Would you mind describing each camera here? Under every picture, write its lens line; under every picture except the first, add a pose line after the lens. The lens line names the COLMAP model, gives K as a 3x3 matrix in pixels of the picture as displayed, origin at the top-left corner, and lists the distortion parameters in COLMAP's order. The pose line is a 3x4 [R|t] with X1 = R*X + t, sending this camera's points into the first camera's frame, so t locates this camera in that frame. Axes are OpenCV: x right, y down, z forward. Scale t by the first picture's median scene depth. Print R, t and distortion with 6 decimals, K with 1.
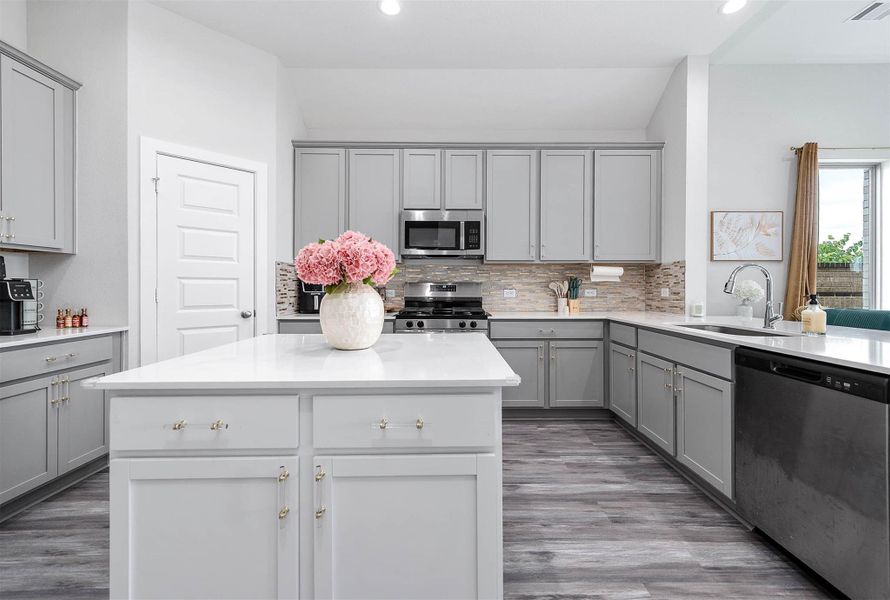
lens RADIAL K [[385.4, 0, 456.0], [0, 385.4, 282.7], [0, 0, 1]] dist [0.013765, -0.000188]
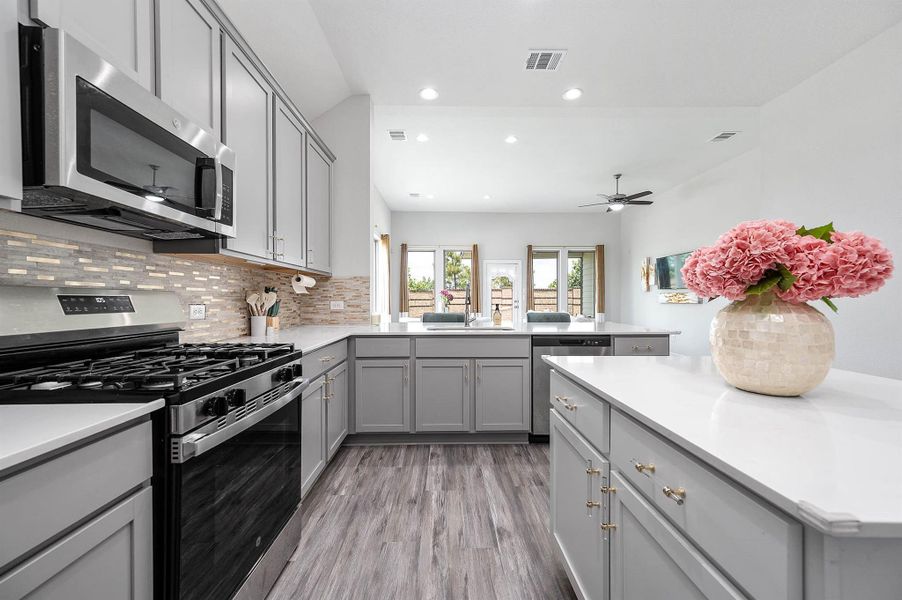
lens RADIAL K [[353.6, 0, 448.3], [0, 353.6, 298.9], [0, 0, 1]] dist [0.011880, 0.000379]
pose [[-0.011155, 0.001184, 0.999937, -0.411555], [-0.011868, 0.999929, -0.001316, 0.006205], [-0.999867, -0.011882, -0.011140, 0.723683]]
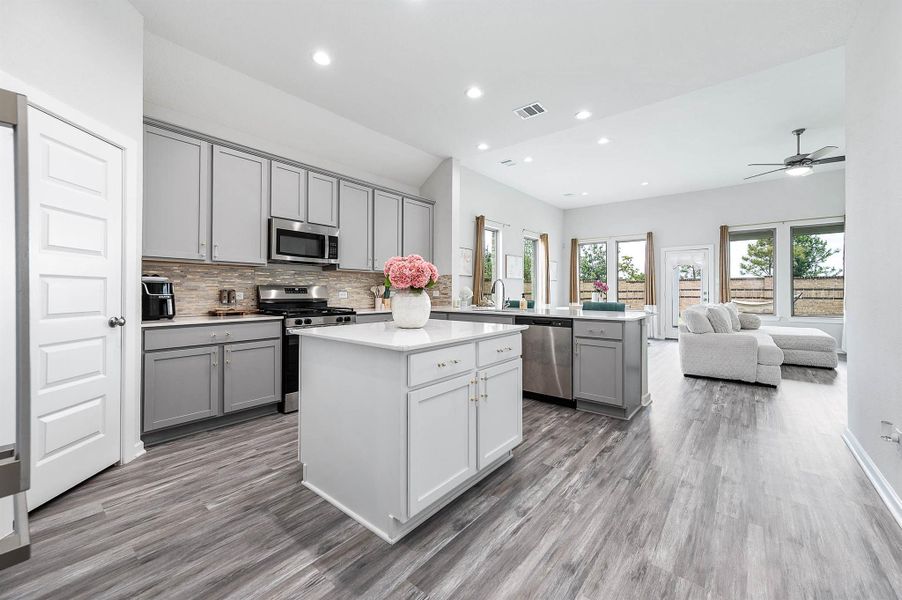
lens RADIAL K [[353.6, 0, 453.1], [0, 353.6, 296.1], [0, 0, 1]] dist [0.011880, 0.000379]
pose [[0.639127, -0.011285, 0.769018, -0.586675], [-0.011417, 0.999643, 0.024159, 0.000067], [-0.769016, -0.024221, 0.638770, -0.025858]]
